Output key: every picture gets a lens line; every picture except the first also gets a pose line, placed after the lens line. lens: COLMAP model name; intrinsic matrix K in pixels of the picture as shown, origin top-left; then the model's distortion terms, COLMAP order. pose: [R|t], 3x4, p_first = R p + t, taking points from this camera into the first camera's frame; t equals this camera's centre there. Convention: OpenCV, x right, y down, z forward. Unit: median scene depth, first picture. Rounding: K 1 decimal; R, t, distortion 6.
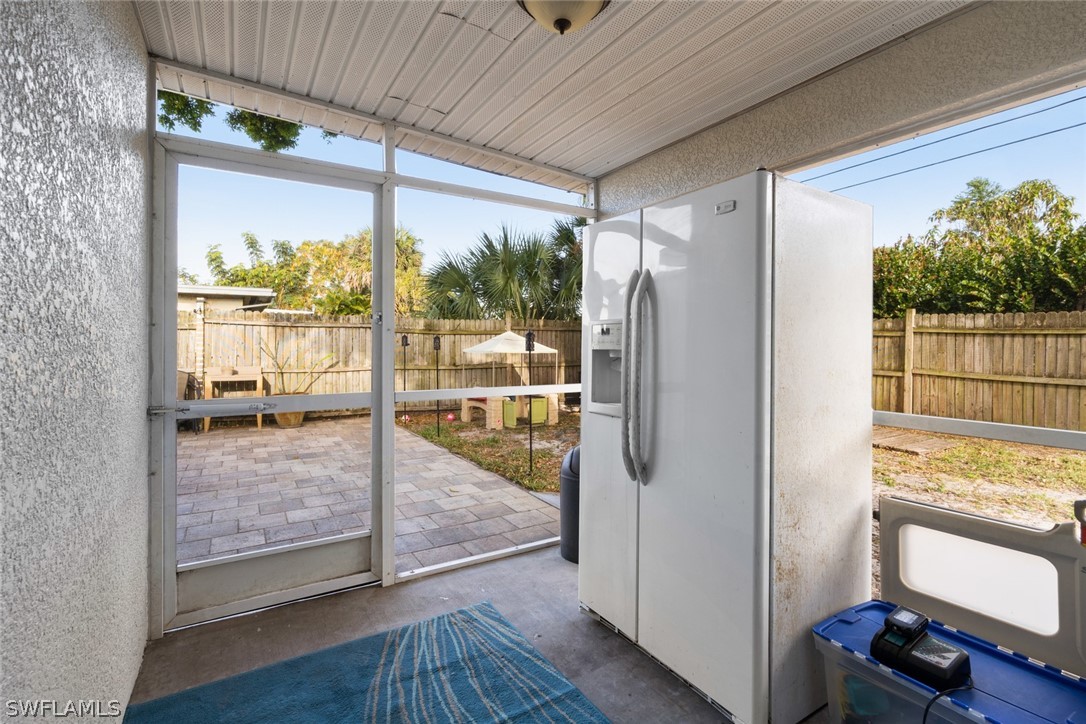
lens RADIAL K [[502.4, 0, 534.7], [0, 502.4, 355.3], [0, 0, 1]] dist [-0.001872, 0.001340]
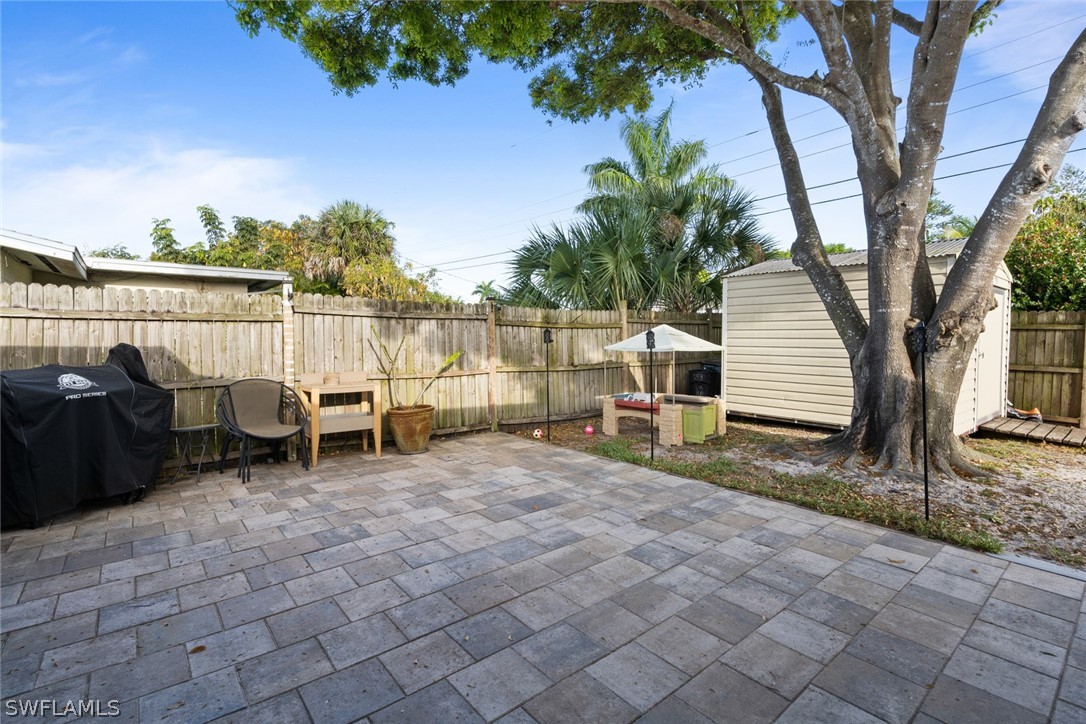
lens RADIAL K [[507.7, 0, 543.6], [0, 507.7, 349.8], [0, 0, 1]] dist [-0.000355, 0.000379]
pose [[0.988773, -0.007033, 0.149261, -0.380722], [0.006637, 0.999973, 0.003154, -0.010235], [-0.149279, -0.002128, 0.988793, 0.206542]]
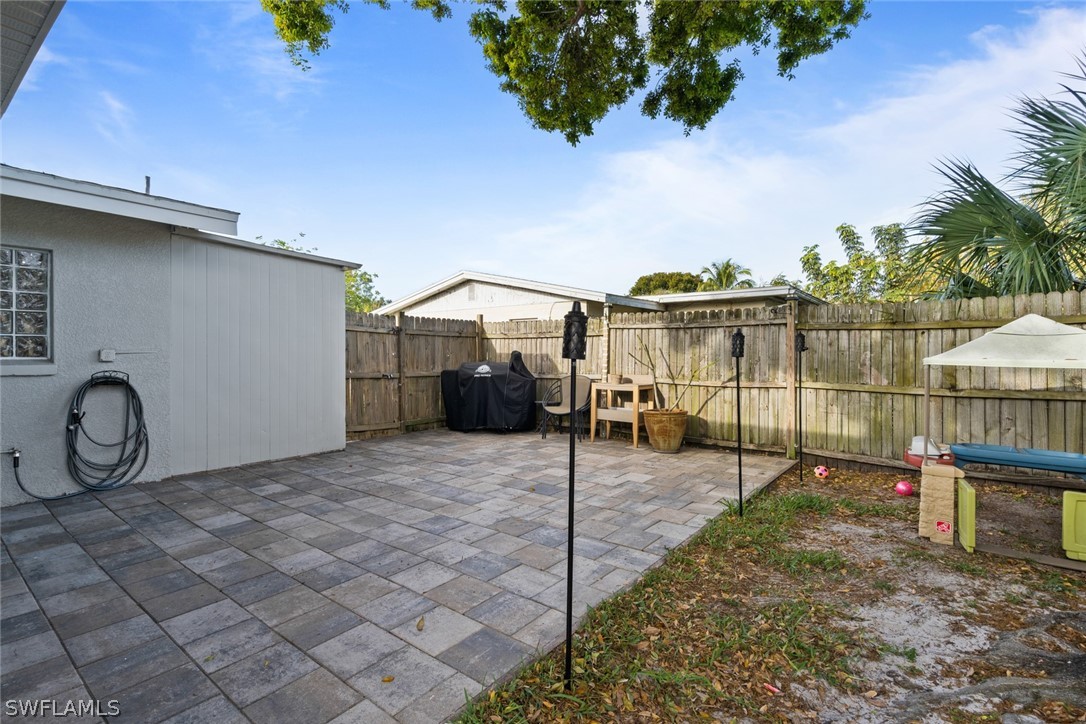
lens RADIAL K [[502.4, 0, 534.7], [0, 502.4, 355.3], [0, 0, 1]] dist [-0.001872, 0.001340]
pose [[0.349343, 0.001780, -0.936993, 0.196131], [-0.014902, 0.999882, -0.003656, -0.006910], [0.936876, 0.015240, 0.349329, 0.481747]]
